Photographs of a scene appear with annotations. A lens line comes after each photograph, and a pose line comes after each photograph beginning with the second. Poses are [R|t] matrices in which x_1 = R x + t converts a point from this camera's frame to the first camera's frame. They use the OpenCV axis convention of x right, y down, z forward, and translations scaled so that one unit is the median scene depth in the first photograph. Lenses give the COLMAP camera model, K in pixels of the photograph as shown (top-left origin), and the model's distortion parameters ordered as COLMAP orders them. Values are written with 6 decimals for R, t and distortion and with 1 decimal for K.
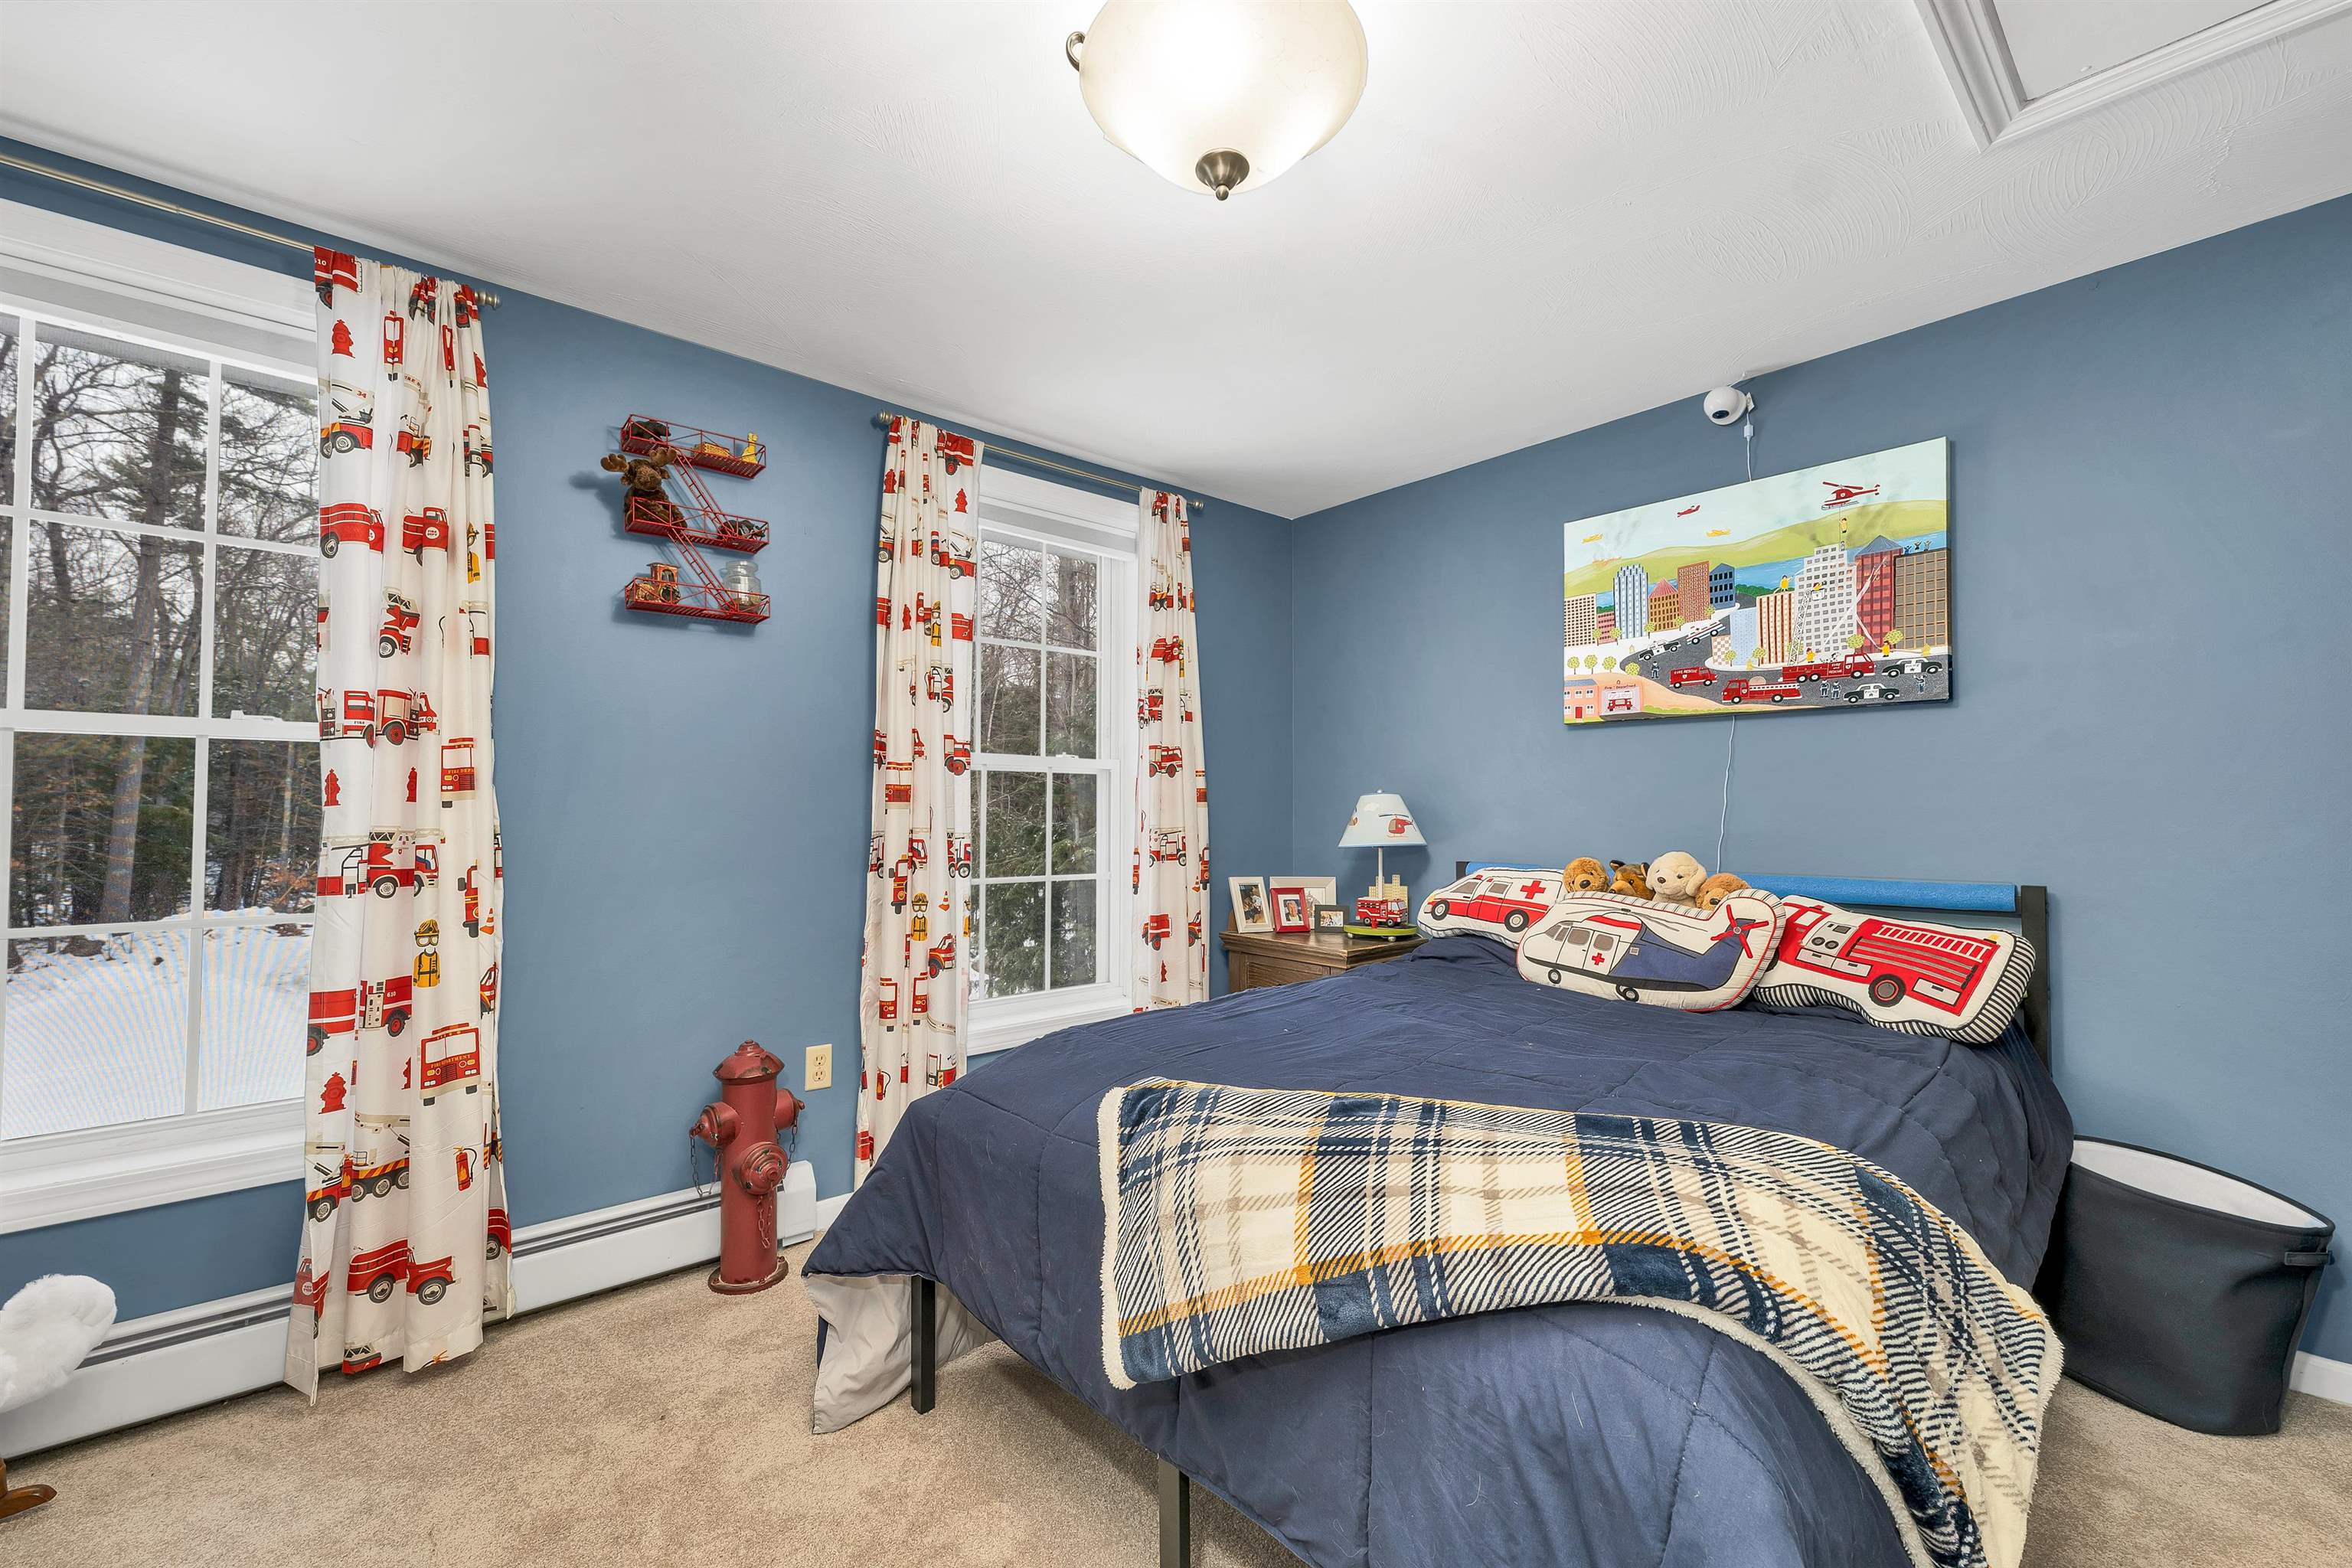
lens RADIAL K [[970.9, 0, 1174.9], [0, 970.9, 790.3], [0, 0, 1]] dist [0.003581, -0.000401]
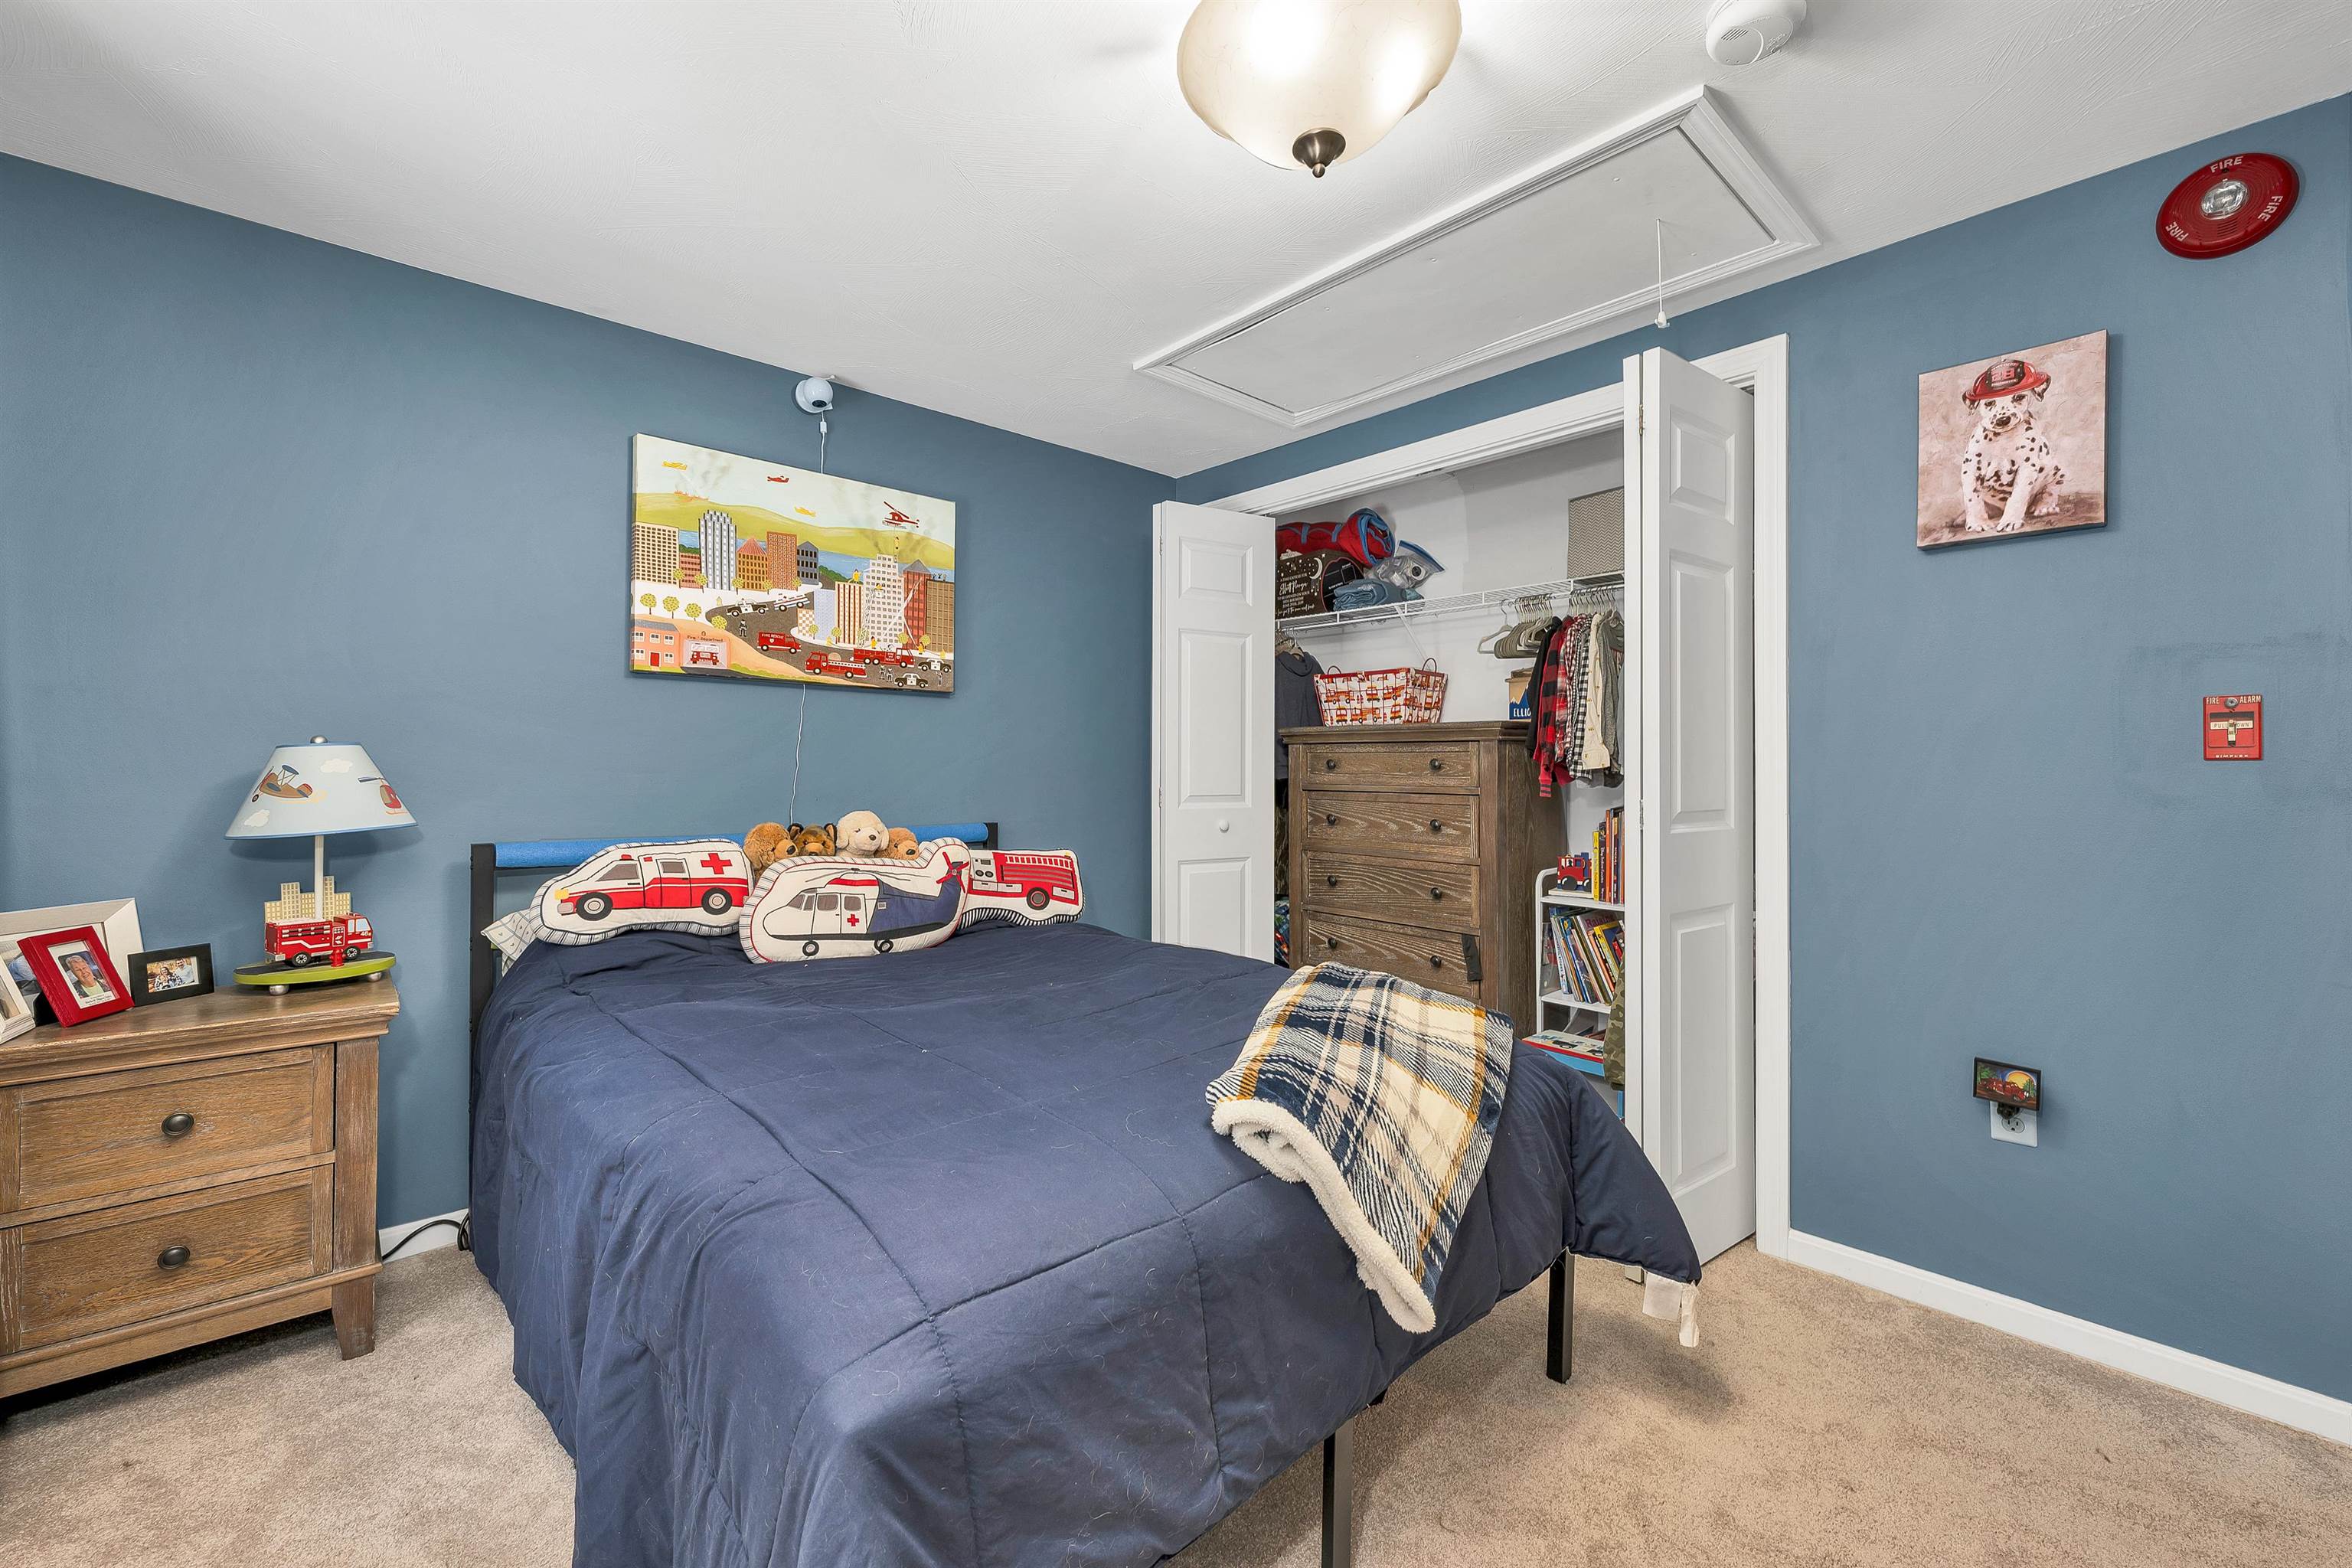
lens RADIAL K [[970.9, 0, 1173.9], [0, 970.9, 775.8], [0, 0, 1]] dist [0.003581, -0.000401]
pose [[-0.025535, -0.005290, 0.999660, -0.536880], [-0.024369, 0.999692, 0.004667, 0.009980], [-0.999377, -0.024242, -0.025656, 0.641993]]
